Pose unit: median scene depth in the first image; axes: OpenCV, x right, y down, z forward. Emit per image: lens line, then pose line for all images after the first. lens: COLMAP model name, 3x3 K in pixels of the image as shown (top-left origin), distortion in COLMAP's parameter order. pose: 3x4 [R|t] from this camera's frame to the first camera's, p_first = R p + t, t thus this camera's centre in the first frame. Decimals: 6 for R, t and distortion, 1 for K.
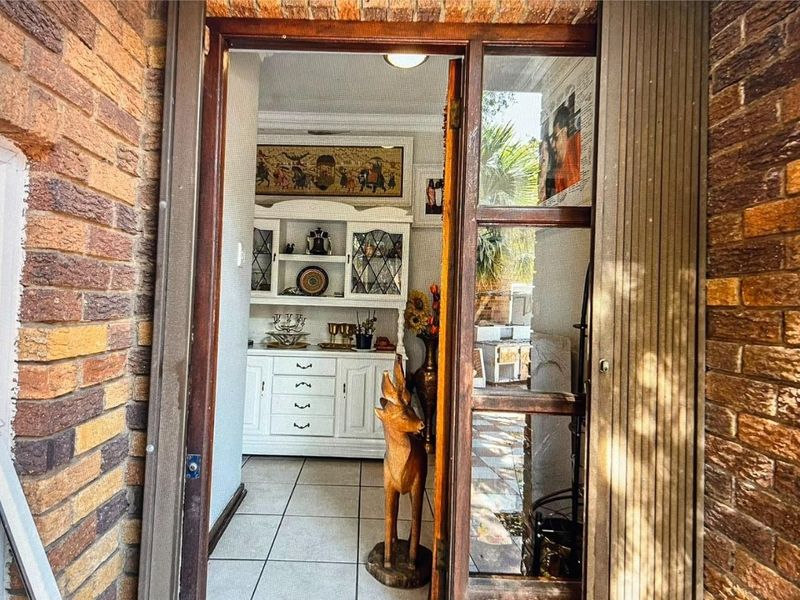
lens RADIAL K [[511.0, 0, 400.0], [0, 511.0, 300.0], [0, 0, 1]] dist [-0.002416, -0.000641]
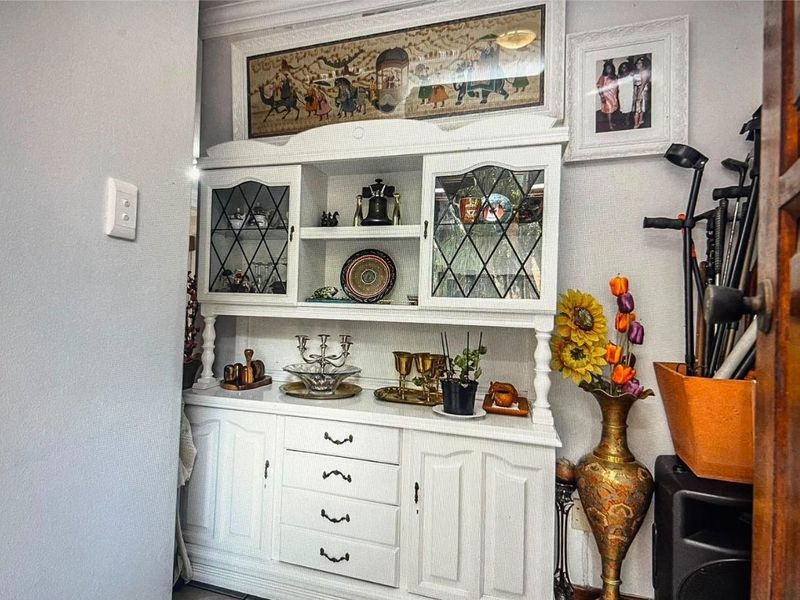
lens RADIAL K [[325.8, 0, 400.6], [0, 325.8, 288.5], [0, 0, 1]] dist [0.014746, -0.000203]
pose [[0.913264, -0.010781, -0.407225, 0.006385], [0.006914, 0.999916, -0.010967, -0.018443], [0.407309, 0.007200, 0.913262, 0.687977]]
